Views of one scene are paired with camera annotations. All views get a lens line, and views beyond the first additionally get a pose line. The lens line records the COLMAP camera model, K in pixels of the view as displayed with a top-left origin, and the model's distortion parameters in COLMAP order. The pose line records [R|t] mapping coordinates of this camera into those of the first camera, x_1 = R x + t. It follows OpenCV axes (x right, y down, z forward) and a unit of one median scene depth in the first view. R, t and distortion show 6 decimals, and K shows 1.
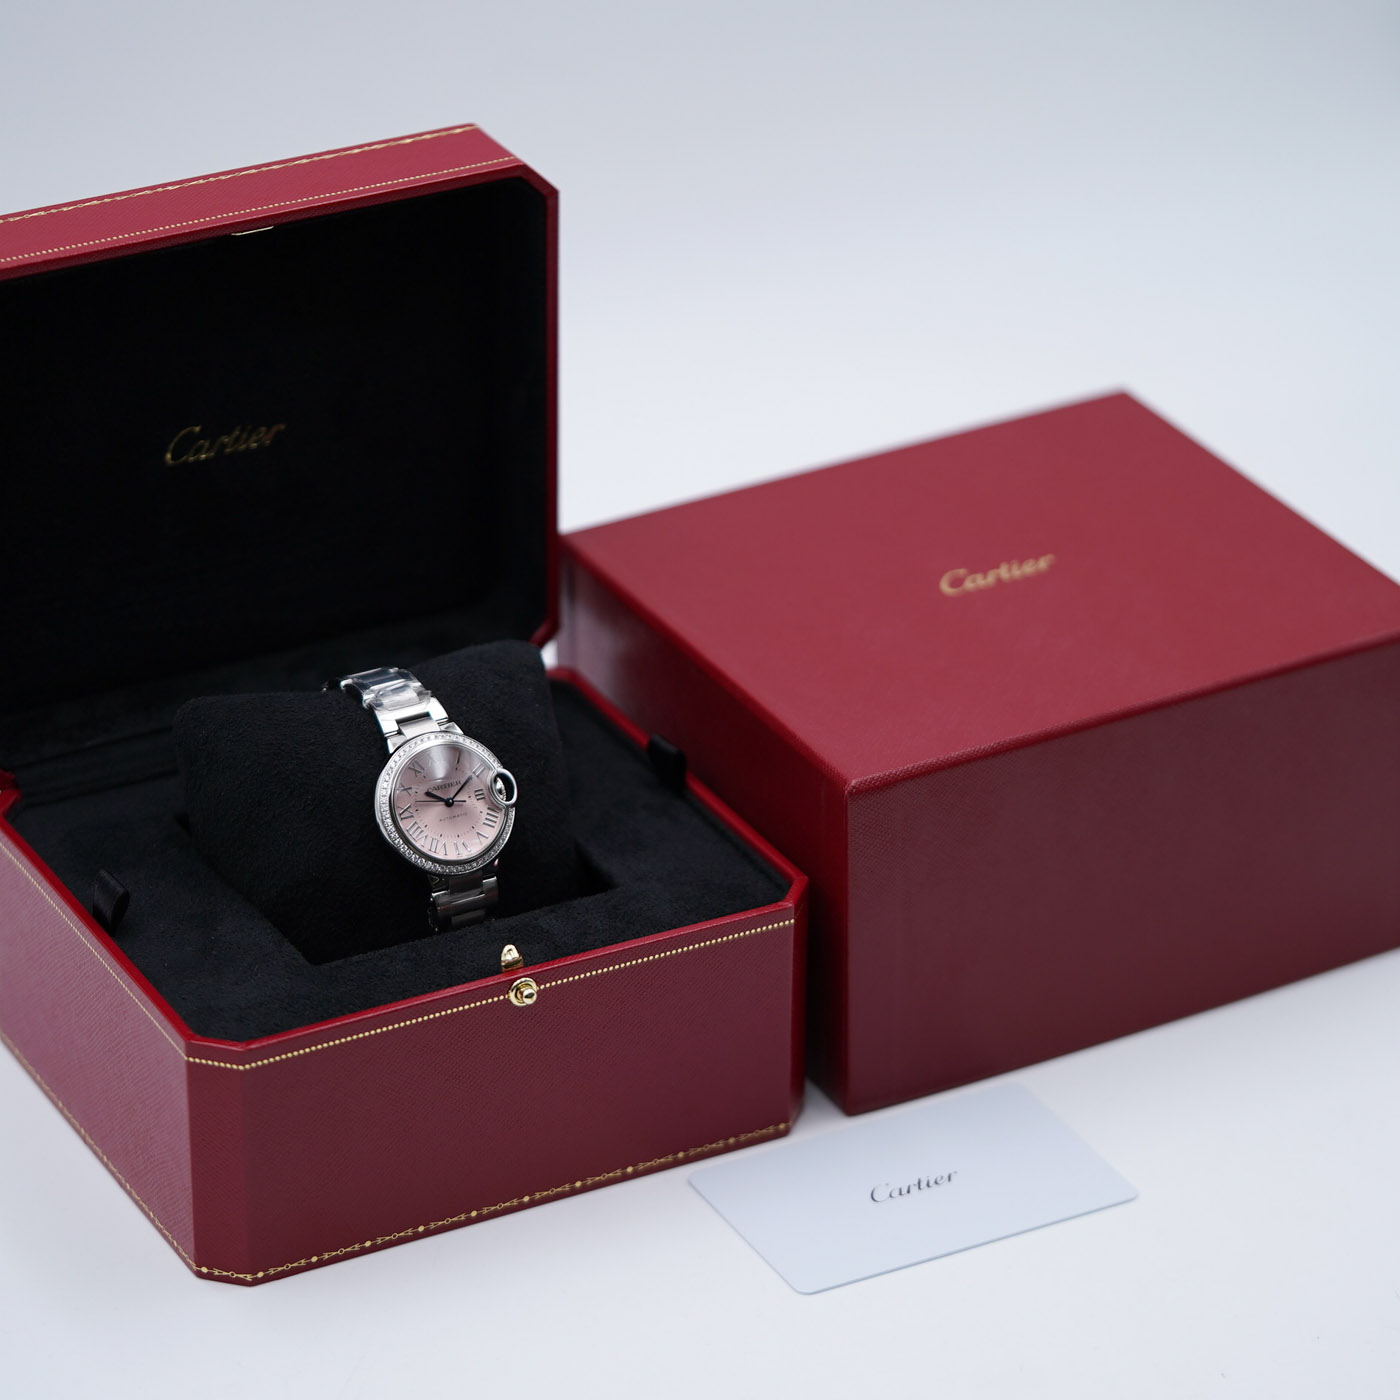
lens RADIAL K [[9717.4, 0, 700.3], [0, 9717.4, 699.7], [0, 0, 1]] dist [0.217749, 0.000000]
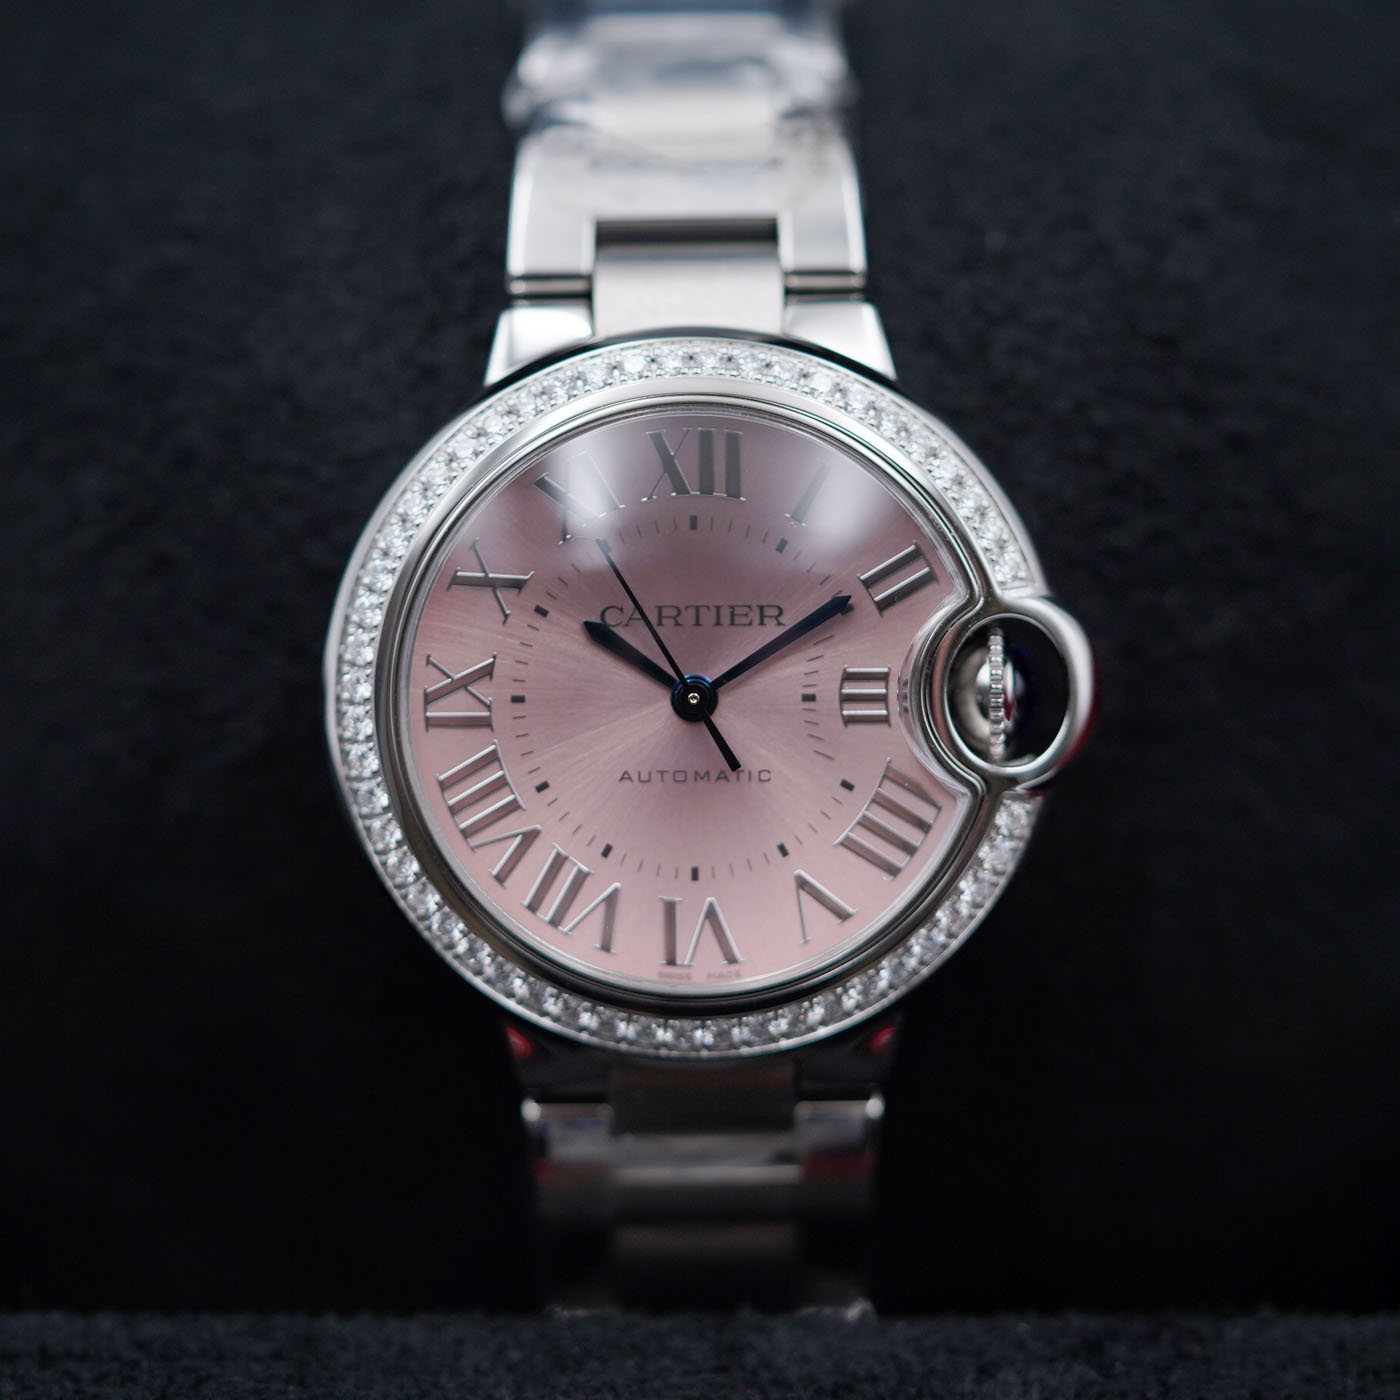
lens RADIAL K [[9717.4, 0, 700.8], [0, 9717.4, 695.5], [0, 0, 1]] dist [0.217749, 0.000000]
pose [[0.883842, 0.280975, -0.374000, 0.048802], [-0.210758, 0.952953, 0.217858, -0.032978], [0.417617, -0.113729, 0.901478, 0.818466]]
